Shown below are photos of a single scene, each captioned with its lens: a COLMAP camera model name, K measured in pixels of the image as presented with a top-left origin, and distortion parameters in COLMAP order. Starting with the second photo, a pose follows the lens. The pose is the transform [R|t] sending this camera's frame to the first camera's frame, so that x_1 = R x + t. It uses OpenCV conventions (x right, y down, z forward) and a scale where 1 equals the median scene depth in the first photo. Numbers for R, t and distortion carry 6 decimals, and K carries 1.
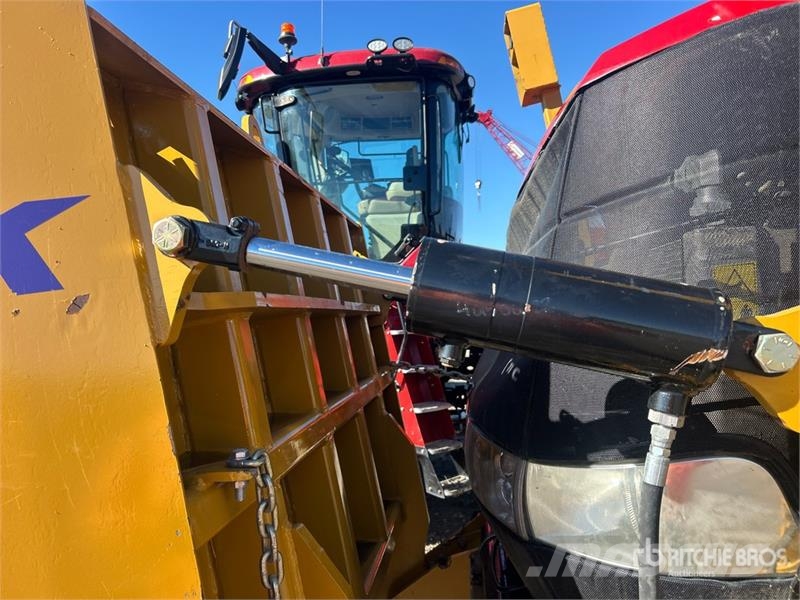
lens RADIAL K [[581.8, 0, 417.2], [0, 581.8, 302.2], [0, 0, 1]] dist [0.043647, -0.001332]
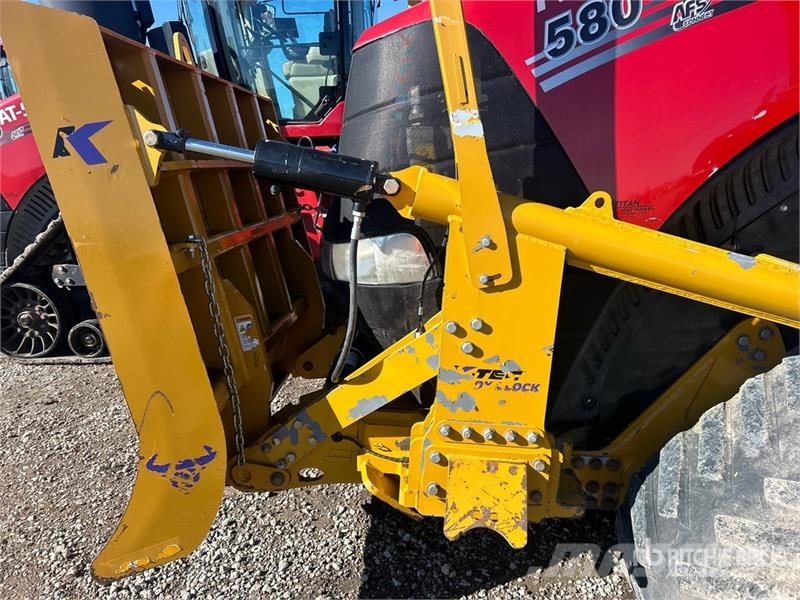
lens RADIAL K [[600.0, 0, 400.0], [0, 600.0, 300.0], [0, 0, 1]] dist [0.007533, 0.002788]
pose [[0.999105, -0.016291, 0.039035, 0.313249], [0.006383, 0.970353, 0.241609, -0.041794], [-0.041814, -0.241144, 0.969588, -1.024909]]
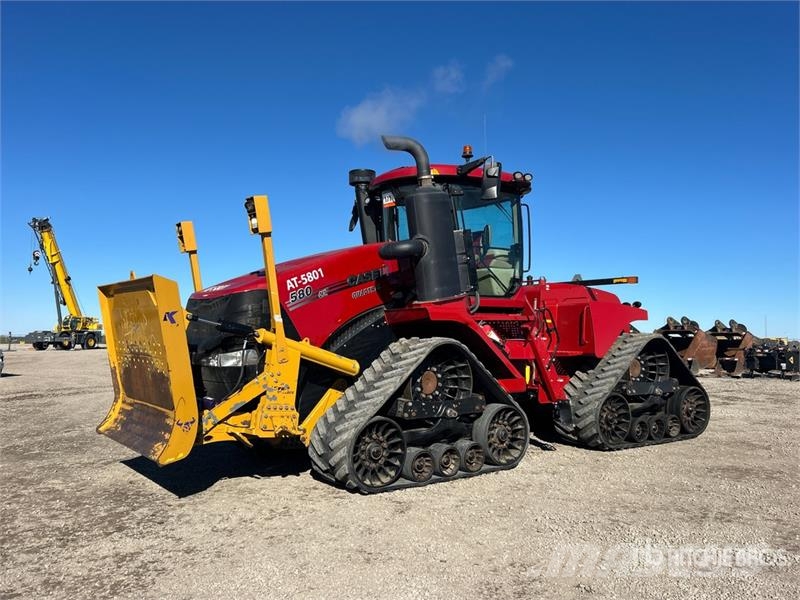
lens RADIAL K [[600.0, 0, 400.0], [0, 600.0, 300.0], [0, 0, 1]] dist [0.007533, 0.002788]
pose [[0.743063, 0.073088, 0.665219, -2.512989], [-0.035459, 0.996922, -0.069924, 0.083000], [-0.668282, 0.028370, 0.743367, -4.651791]]
